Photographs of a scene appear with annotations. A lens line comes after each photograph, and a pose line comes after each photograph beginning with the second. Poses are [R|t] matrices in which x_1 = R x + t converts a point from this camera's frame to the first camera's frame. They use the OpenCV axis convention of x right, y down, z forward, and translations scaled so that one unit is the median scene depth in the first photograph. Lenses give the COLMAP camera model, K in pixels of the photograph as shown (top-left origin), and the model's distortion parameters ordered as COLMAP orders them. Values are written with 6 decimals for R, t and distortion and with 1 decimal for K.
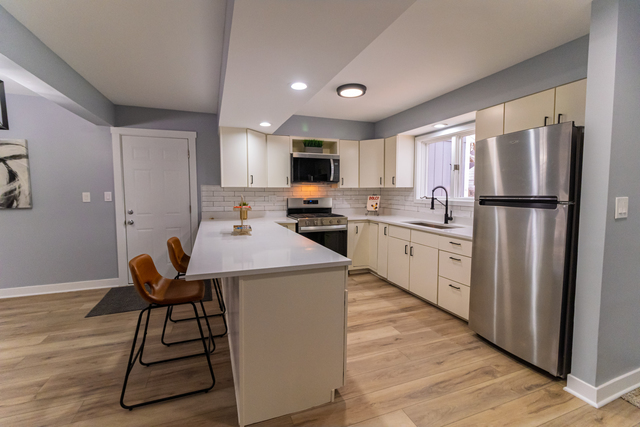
lens RADIAL K [[288.9, 0, 323.6], [0, 288.9, 209.6], [0, 0, 1]] dist [-0.003723, -0.000559]
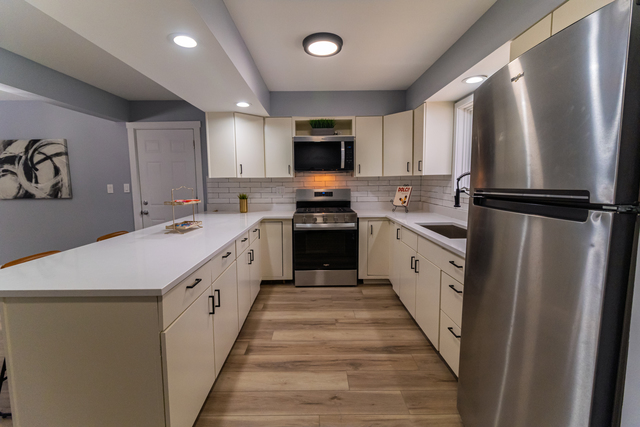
lens RADIAL K [[288.9, 0, 316.3], [0, 288.9, 212.1], [0, 0, 1]] dist [-0.003723, -0.000559]
pose [[0.932523, 0.029625, -0.359893, 0.294136], [-0.014011, 0.998847, 0.045917, -0.014493], [0.360838, -0.037777, 0.931863, 0.238604]]
